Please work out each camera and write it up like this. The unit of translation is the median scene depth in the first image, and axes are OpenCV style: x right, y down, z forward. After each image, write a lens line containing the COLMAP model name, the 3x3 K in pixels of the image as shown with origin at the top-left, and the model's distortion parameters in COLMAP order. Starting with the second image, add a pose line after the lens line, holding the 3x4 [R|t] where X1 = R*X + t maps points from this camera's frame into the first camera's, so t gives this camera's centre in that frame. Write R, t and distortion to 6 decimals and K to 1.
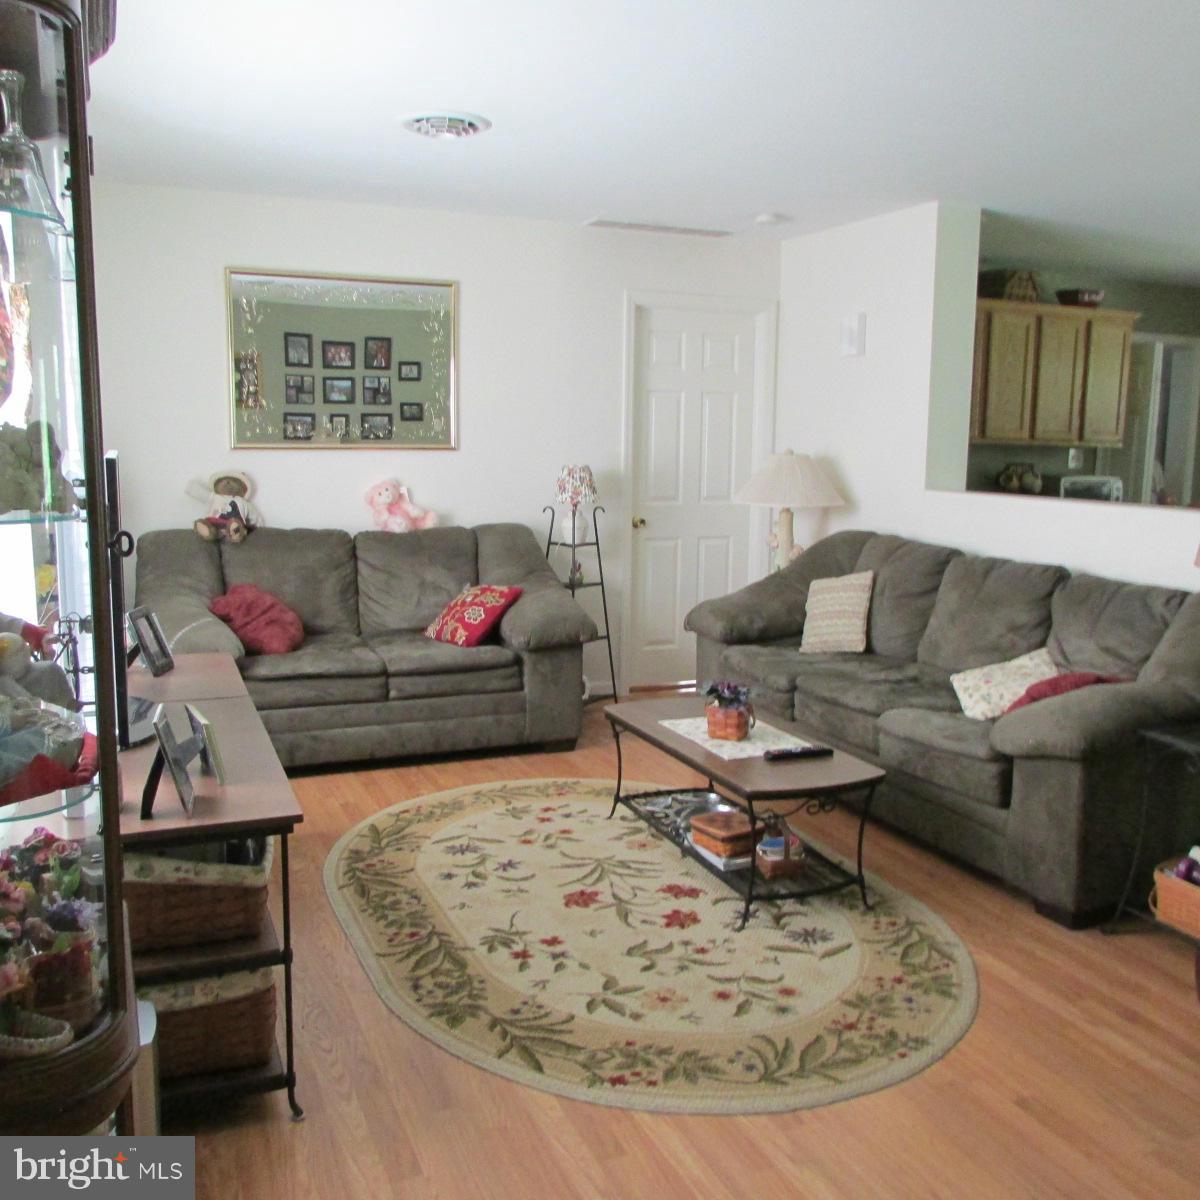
lens RADIAL K [[1153.0, 0, 600.0], [0, 1153.0, 600.0], [0, 0, 1]] dist [-0.021458, -0.004797]
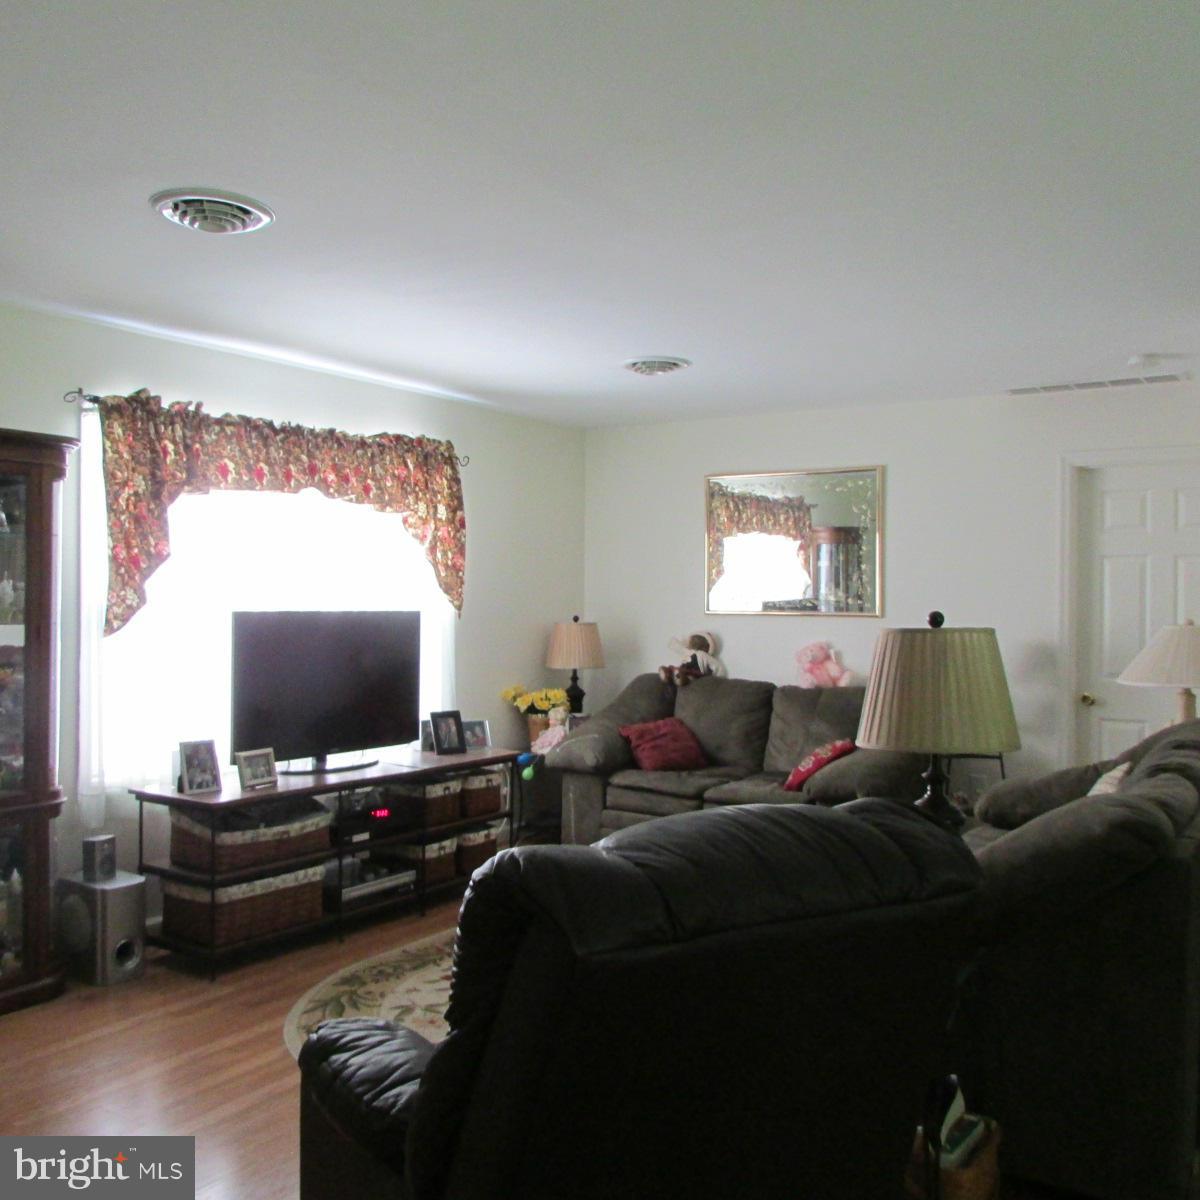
lens RADIAL K [[1153.0, 0, 600.0], [0, 1153.0, 600.0], [0, 0, 1]] dist [-0.021458, -0.004797]
pose [[0.539118, -0.005640, -0.842211, 0.957064], [-0.122345, 0.988847, -0.084938, -0.031931], [0.833297, 0.148831, 0.532415, 0.293758]]
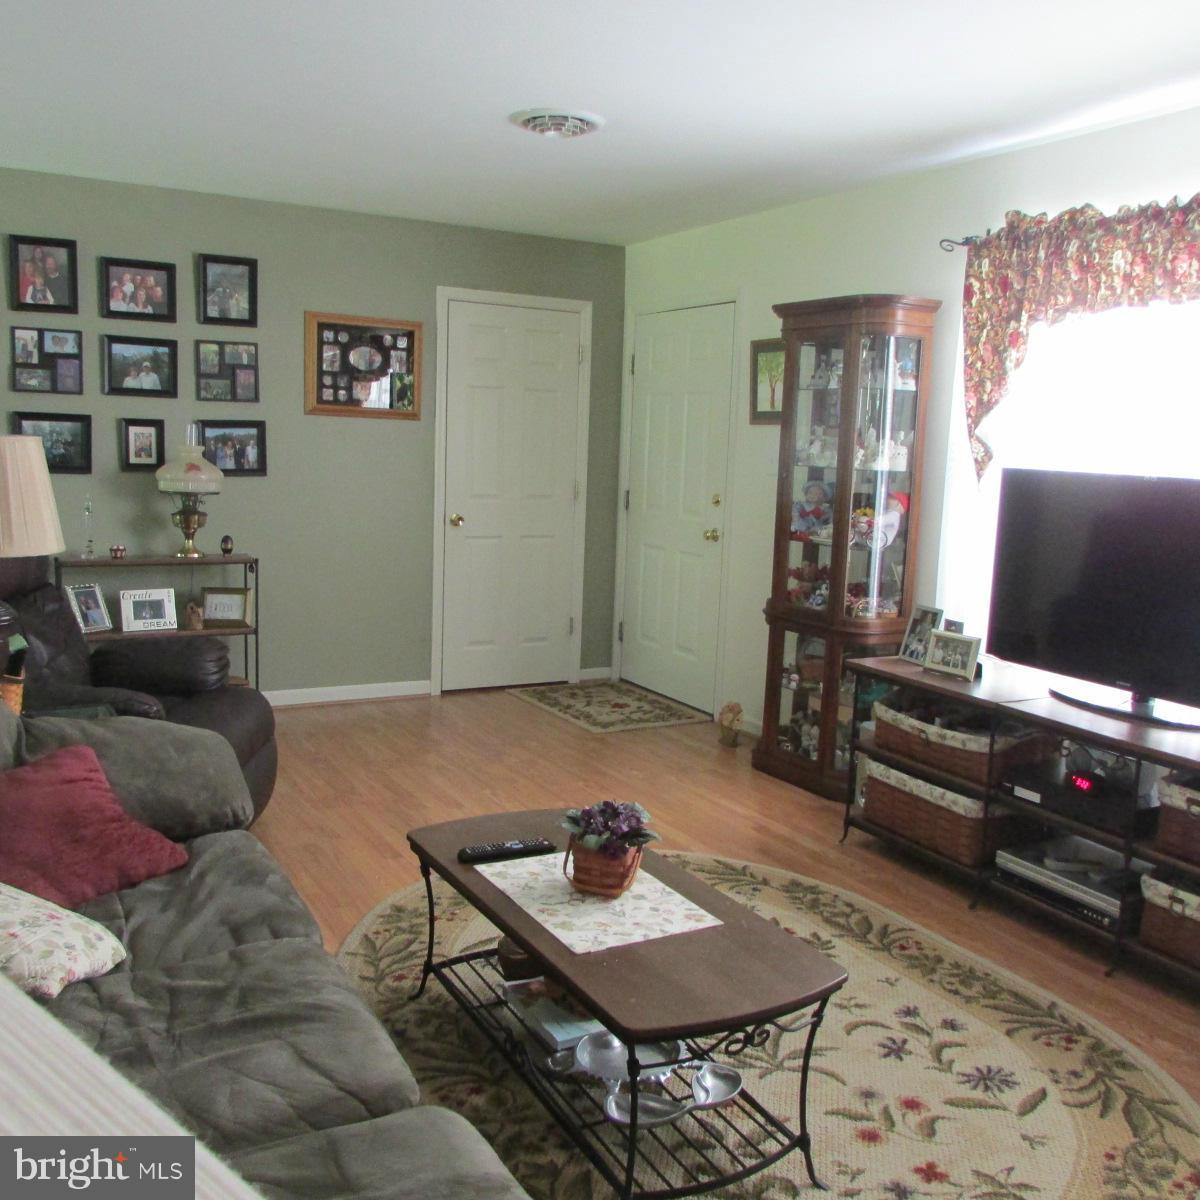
lens RADIAL K [[1153.0, 0, 600.0], [0, 1153.0, 600.0], [0, 0, 1]] dist [-0.021458, -0.004797]
pose [[-0.991874, -0.042761, -0.119825, 0.194478], [-0.075032, 0.957208, 0.279506, -0.216051], [0.102746, 0.286225, -0.952638, 1.548658]]
